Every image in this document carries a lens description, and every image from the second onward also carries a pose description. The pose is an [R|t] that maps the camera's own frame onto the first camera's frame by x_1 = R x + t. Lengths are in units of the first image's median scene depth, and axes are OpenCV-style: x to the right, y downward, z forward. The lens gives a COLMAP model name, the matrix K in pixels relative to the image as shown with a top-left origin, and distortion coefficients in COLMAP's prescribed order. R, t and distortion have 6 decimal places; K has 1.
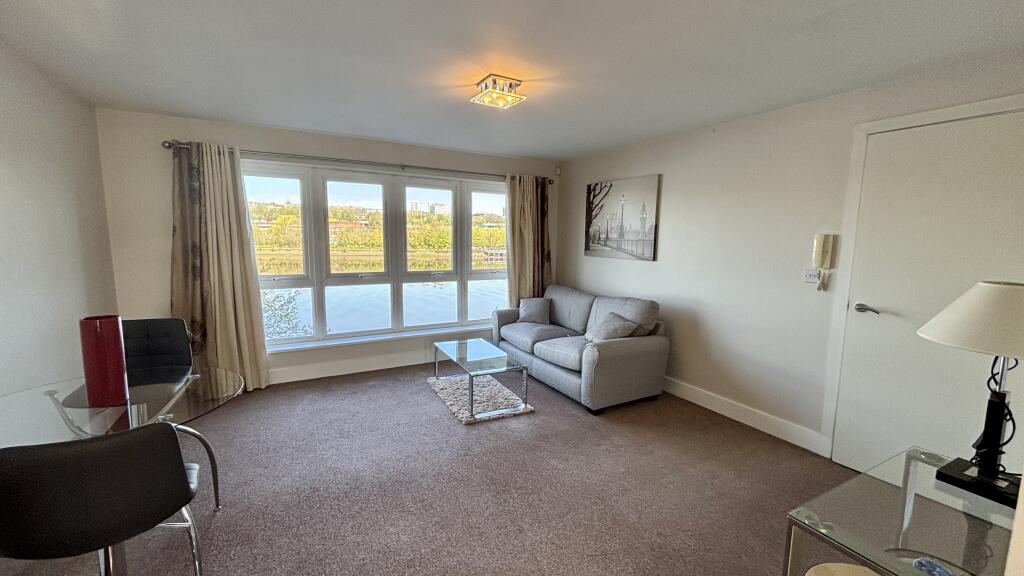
lens RADIAL K [[412.8, 0, 509.4], [0, 412.8, 284.3], [0, 0, 1]] dist [-0.000153, -0.000876]
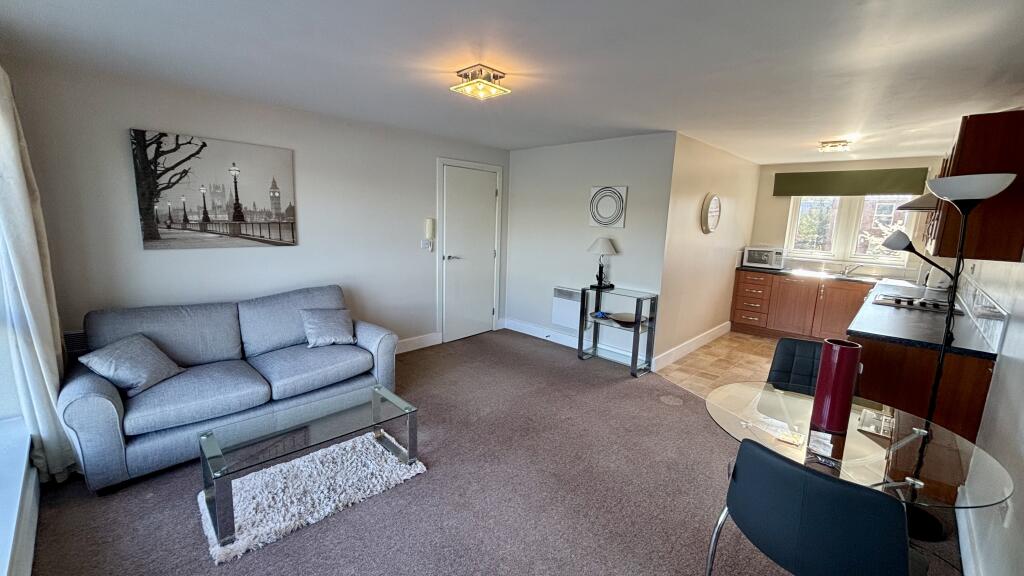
lens RADIAL K [[412.8, 0, 514.2], [0, 412.8, 287.0], [0, 0, 1]] dist [-0.000153, -0.000876]
pose [[-0.288256, -0.191574, 0.938194, -0.623668], [0.073302, 0.972493, 0.221099, -0.125619], [-0.954744, 0.132505, -0.266284, 0.743655]]
